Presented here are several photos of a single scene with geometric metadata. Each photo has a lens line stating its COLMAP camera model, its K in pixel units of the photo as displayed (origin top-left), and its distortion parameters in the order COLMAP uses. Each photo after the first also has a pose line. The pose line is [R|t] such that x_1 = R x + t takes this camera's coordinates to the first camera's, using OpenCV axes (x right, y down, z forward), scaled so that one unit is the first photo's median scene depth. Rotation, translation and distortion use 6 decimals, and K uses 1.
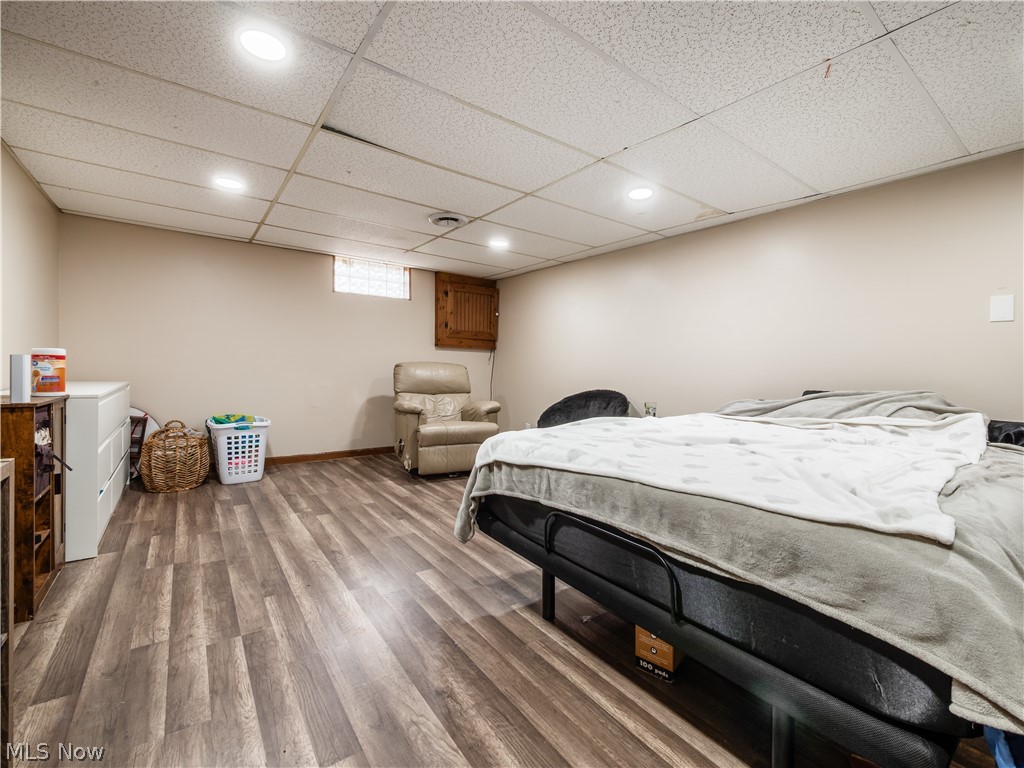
lens RADIAL K [[448.6, 0, 515.0], [0, 448.6, 380.0], [0, 0, 1]] dist [0.000137, -0.000037]
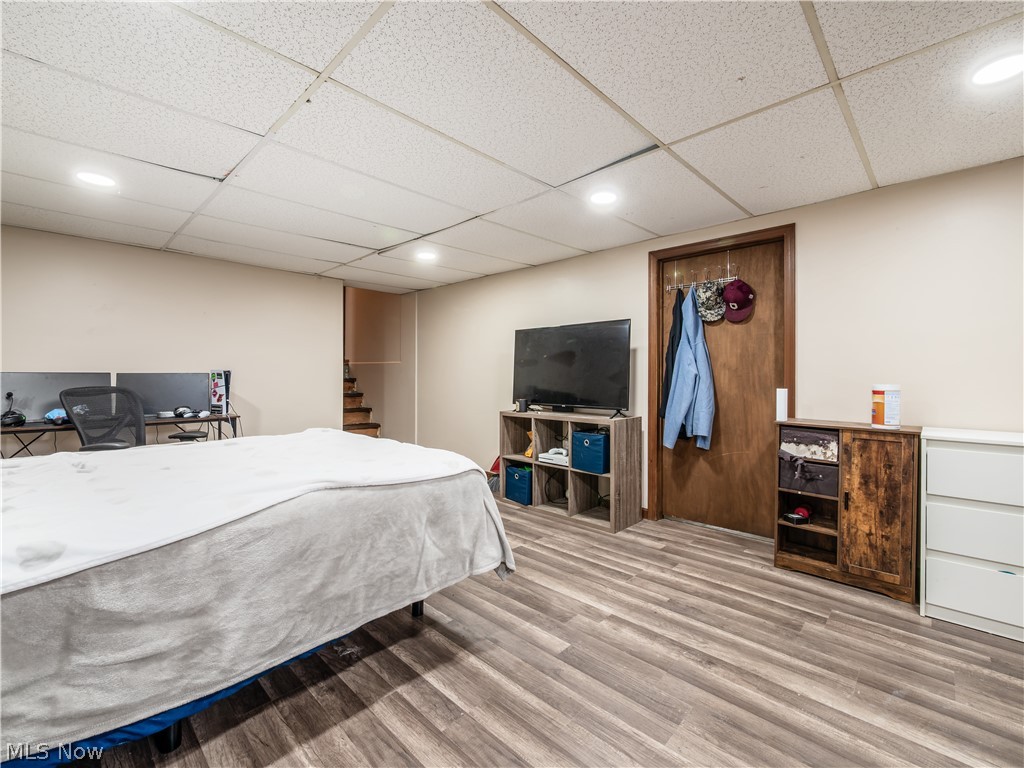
lens RADIAL K [[448.6, 0, 509.8], [0, 448.6, 379.4], [0, 0, 1]] dist [0.000137, -0.000037]
pose [[-0.985003, -0.022424, -0.171074, 0.046884], [-0.030286, 0.998595, 0.043486, -0.102951], [0.169859, 0.048015, -0.984298, 1.918791]]
